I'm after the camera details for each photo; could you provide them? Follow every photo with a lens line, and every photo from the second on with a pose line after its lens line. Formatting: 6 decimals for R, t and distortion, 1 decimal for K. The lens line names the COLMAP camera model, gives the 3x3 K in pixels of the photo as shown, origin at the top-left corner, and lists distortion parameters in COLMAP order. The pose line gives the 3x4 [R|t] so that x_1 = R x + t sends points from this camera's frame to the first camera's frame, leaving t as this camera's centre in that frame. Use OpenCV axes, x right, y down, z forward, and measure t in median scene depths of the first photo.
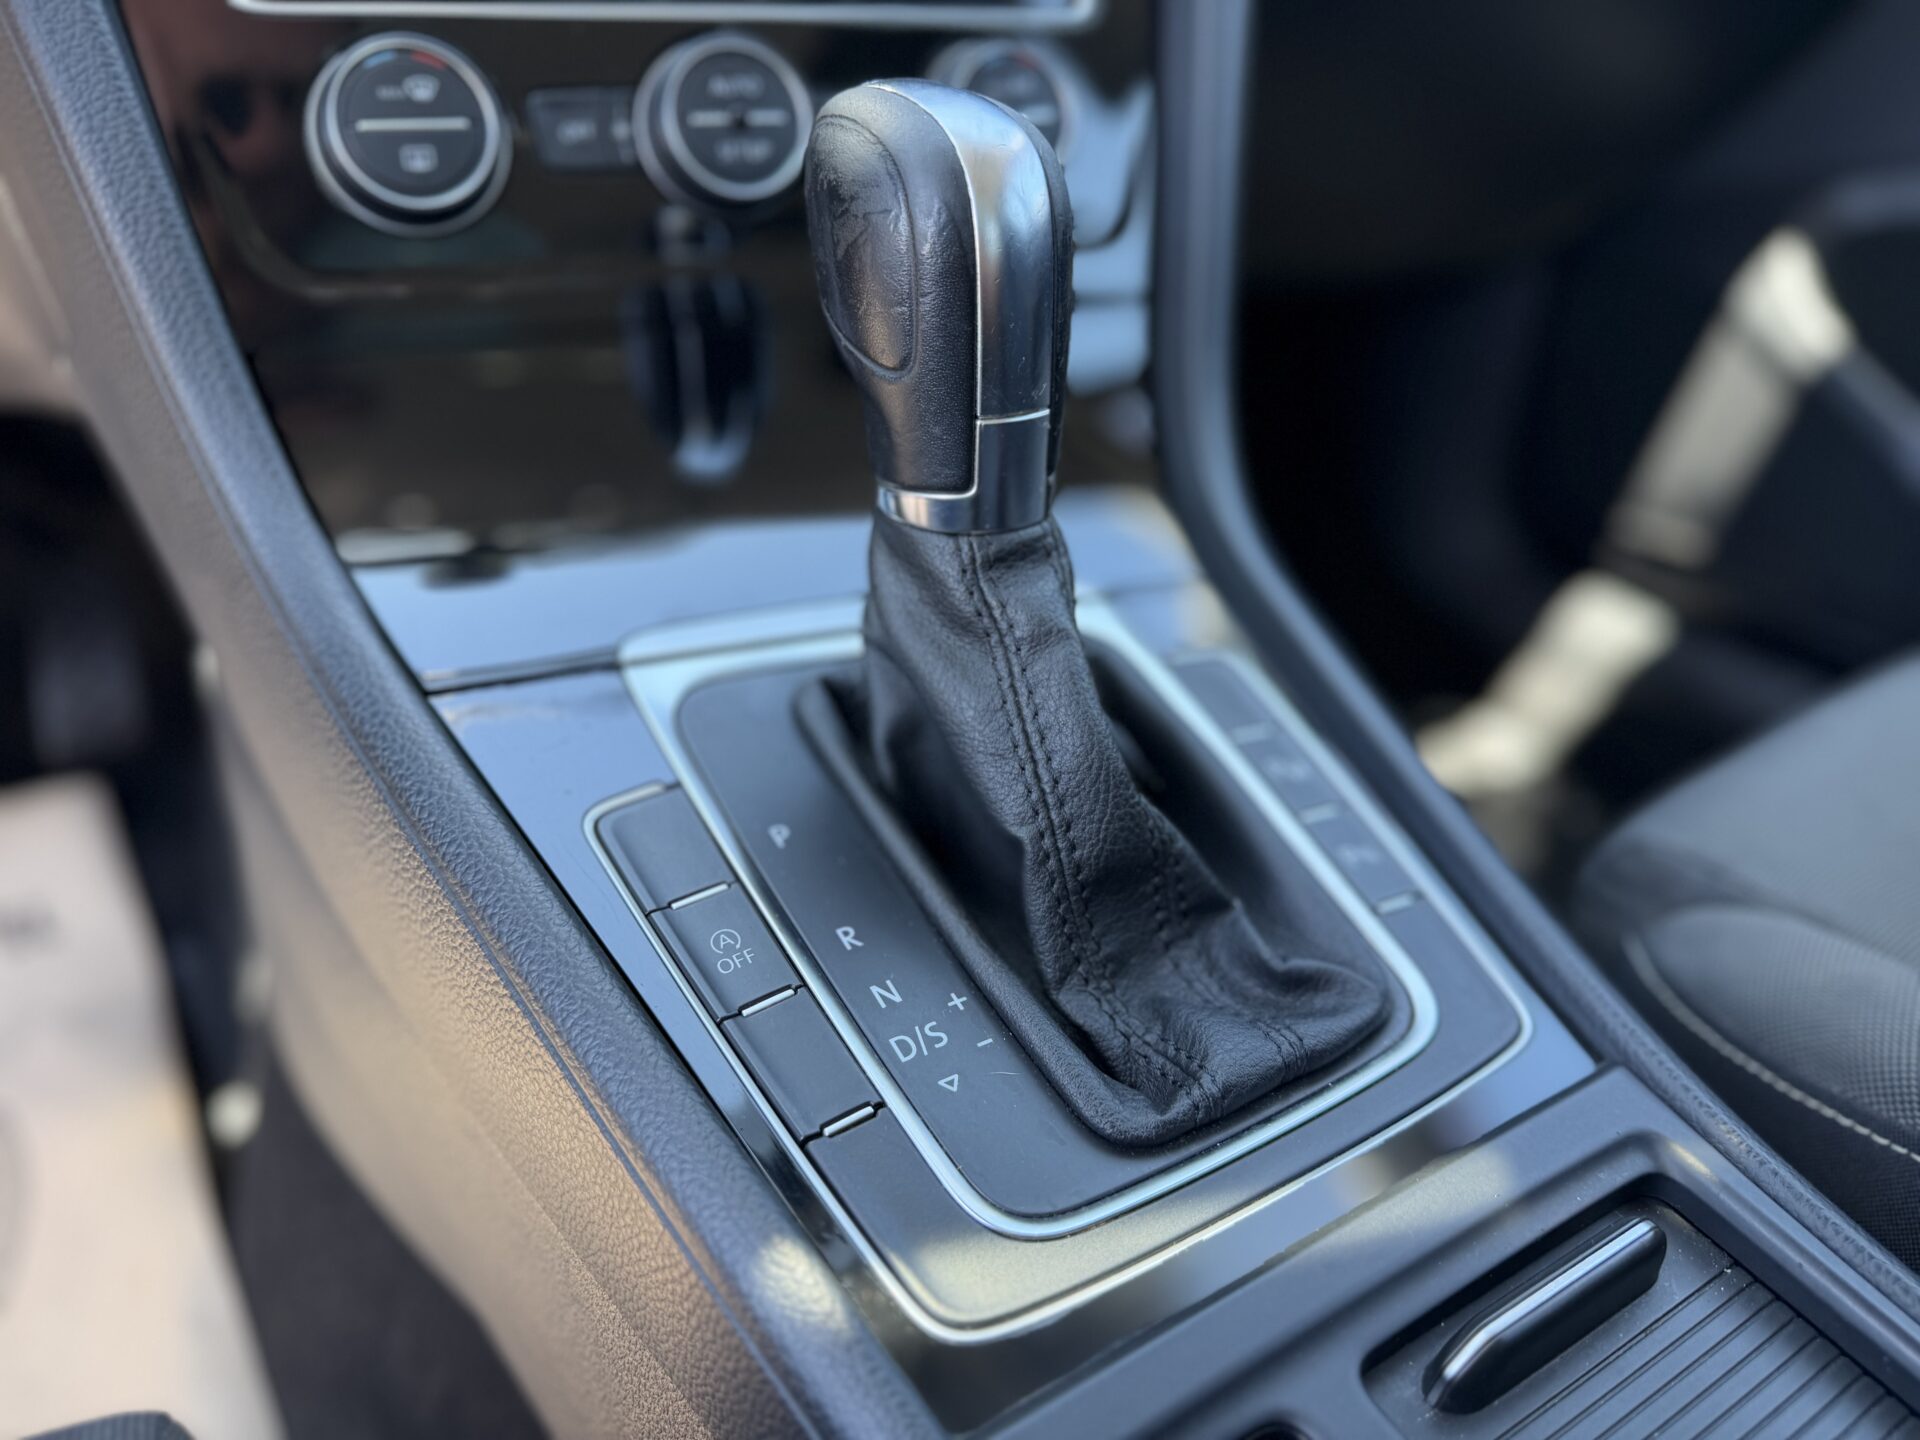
lens RADIAL K [[1372.2, 0, 960.0], [0, 1372.2, 720.0], [0, 0, 1]] dist [0.011182, 0.002436]
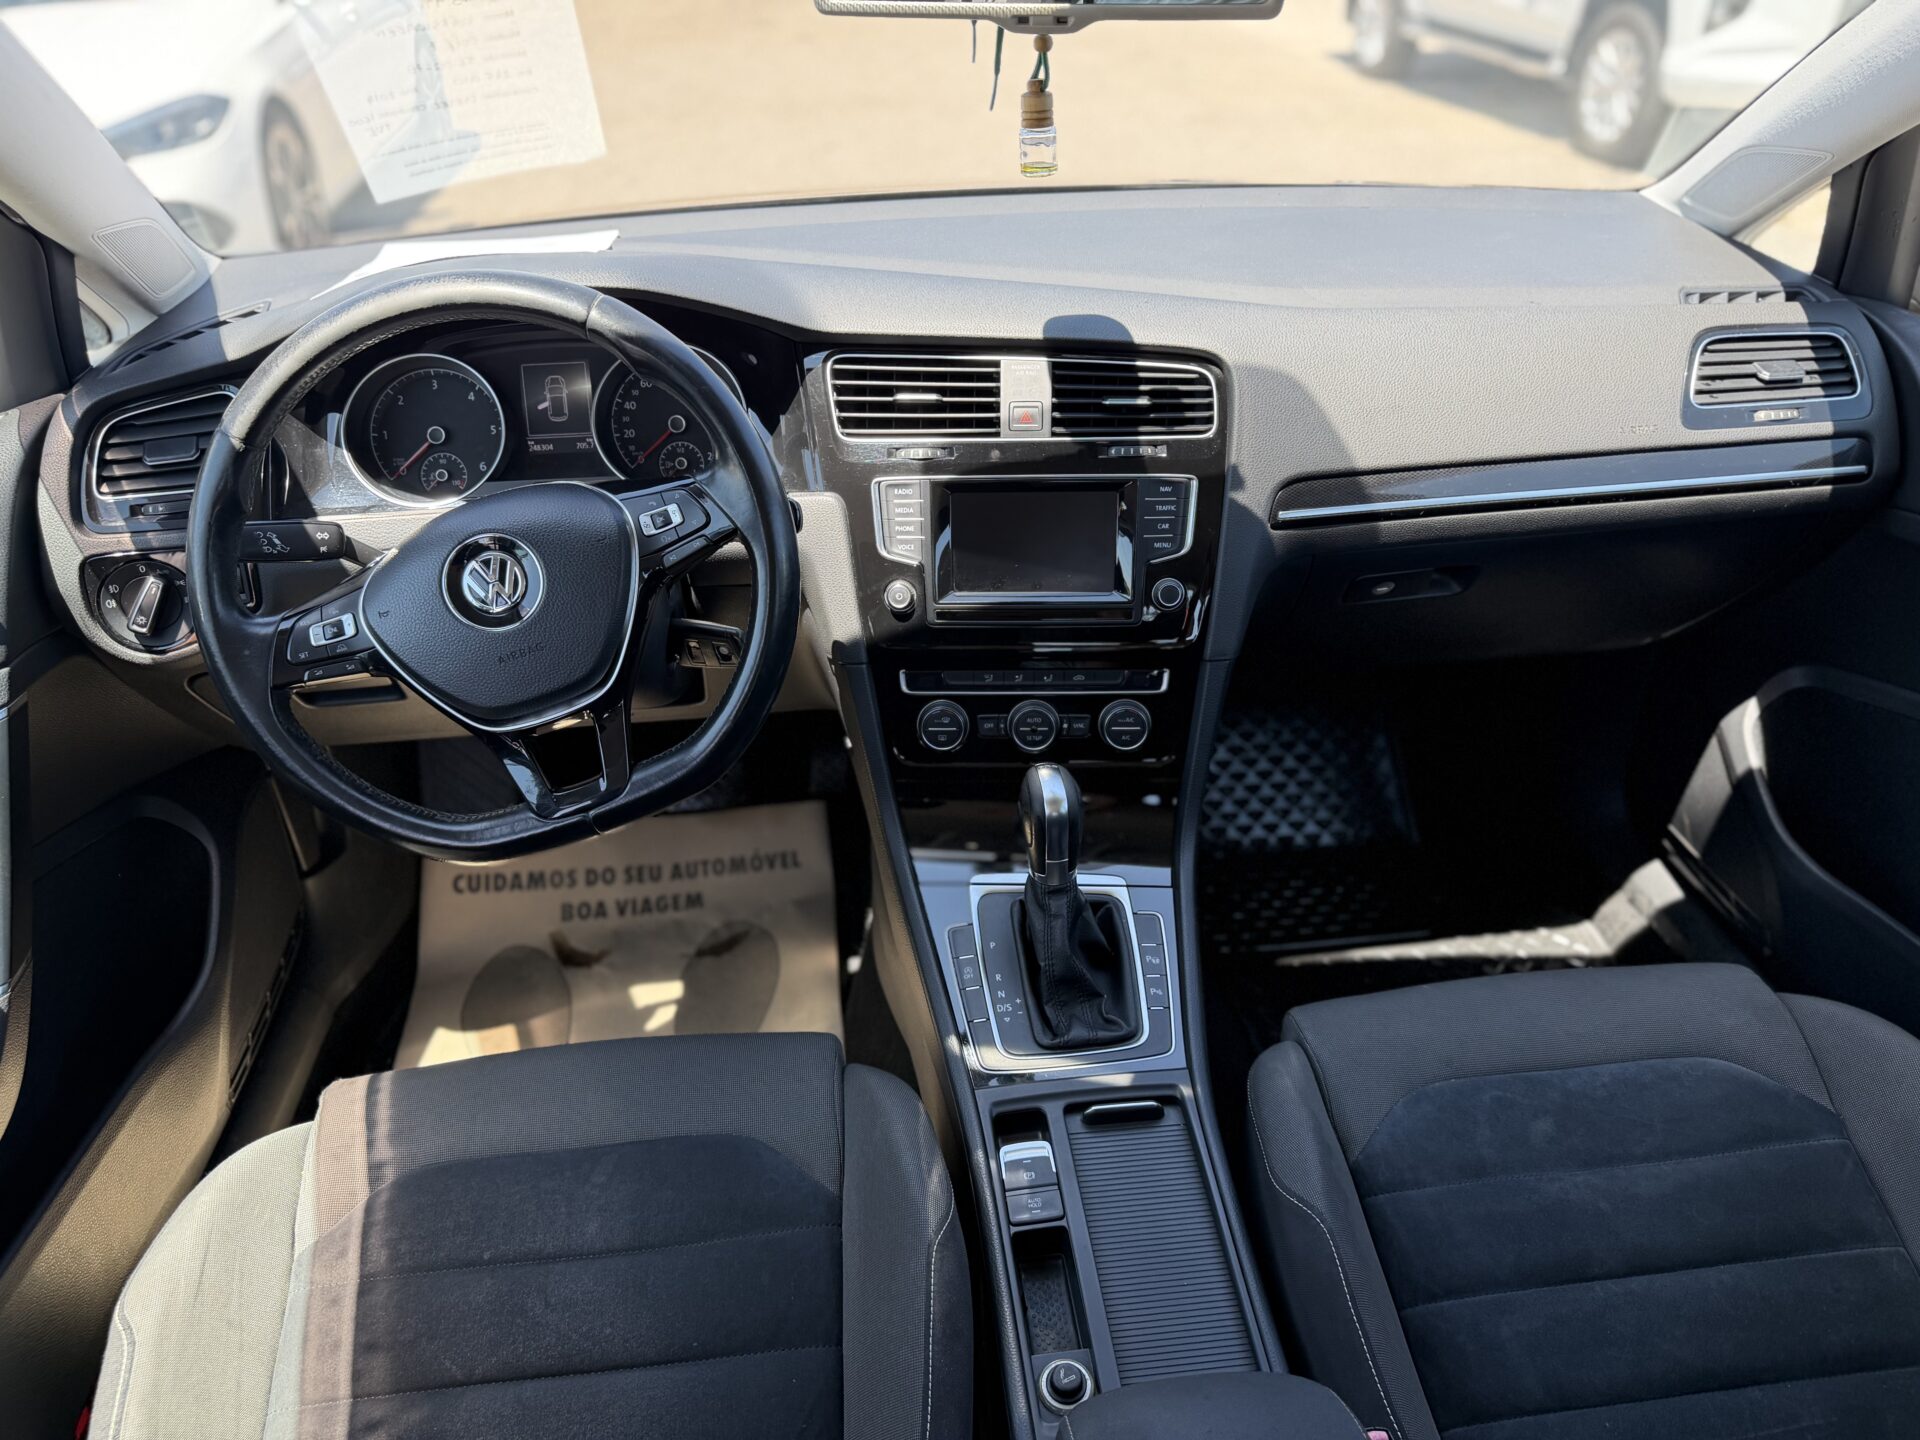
lens RADIAL K [[1372.2, 0, 960.0], [0, 1372.2, 720.0], [0, 0, 1]] dist [0.011182, 0.002436]
pose [[0.891514, 0.195602, -0.408587, 1.135622], [-0.171425, 0.980569, 0.095386, -0.814562], [0.419305, -0.014996, 0.907721, -2.302411]]
